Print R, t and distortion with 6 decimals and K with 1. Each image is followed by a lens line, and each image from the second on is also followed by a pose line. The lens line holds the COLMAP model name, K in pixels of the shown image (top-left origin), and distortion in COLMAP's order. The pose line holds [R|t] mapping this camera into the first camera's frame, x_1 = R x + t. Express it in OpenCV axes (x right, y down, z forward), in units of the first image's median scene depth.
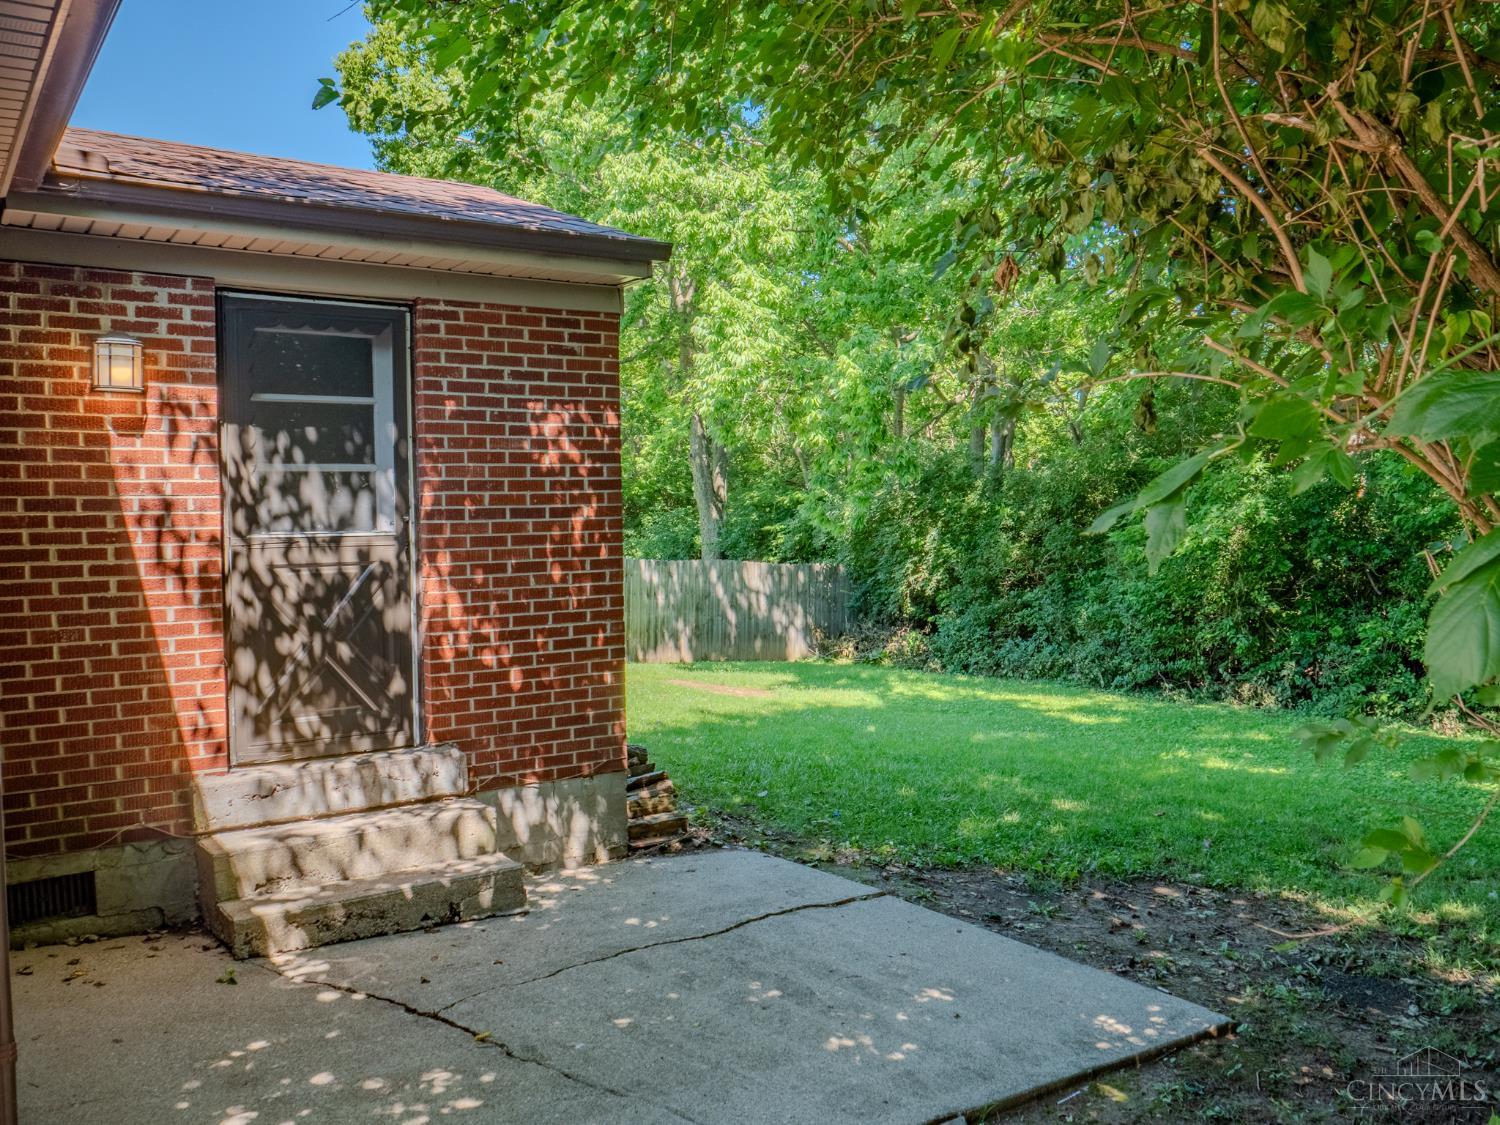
lens RADIAL K [[1310.7, 0, 750.0], [0, 1310.7, 562.5], [0, 0, 1]] dist [-0.001316, -0.017437]
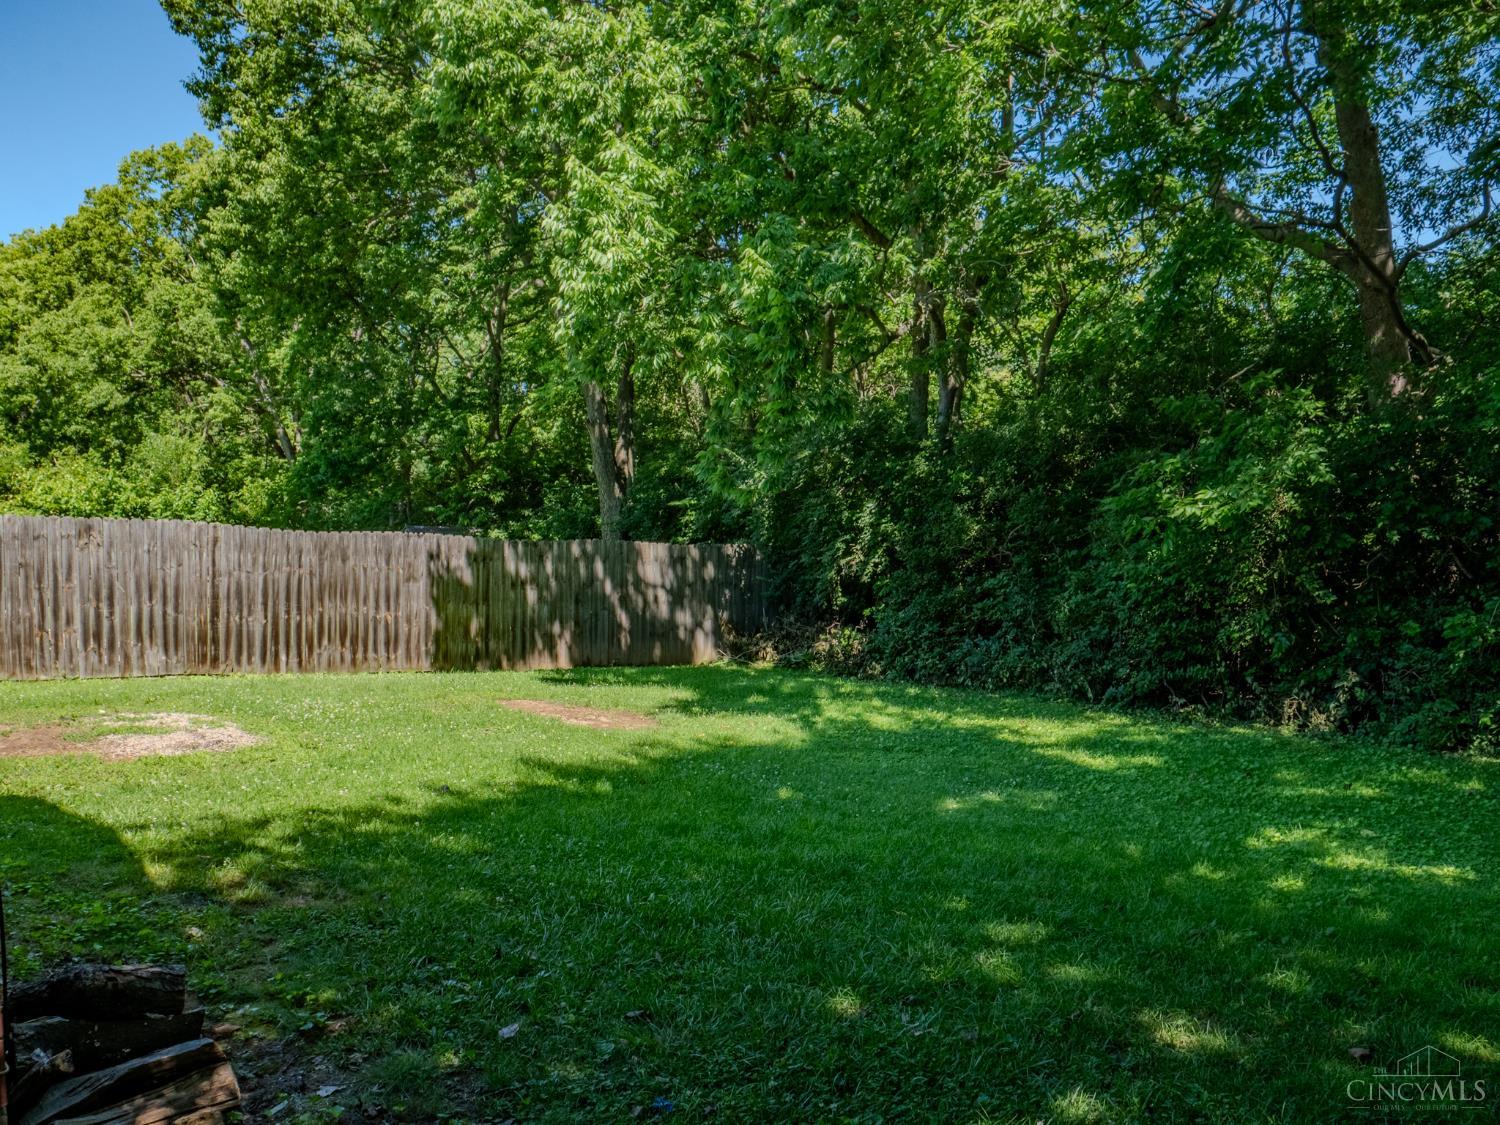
lens RADIAL K [[1278.7, 0, 750.0], [0, 1278.7, 562.5], [0, 0, 1]] dist [-0.024236, 0.011723]
pose [[0.998670, -0.006792, 0.051113, 0.030774], [0.006231, 0.999919, 0.011124, 0.004064], [-0.051184, -0.010791, 0.998631, 0.258598]]
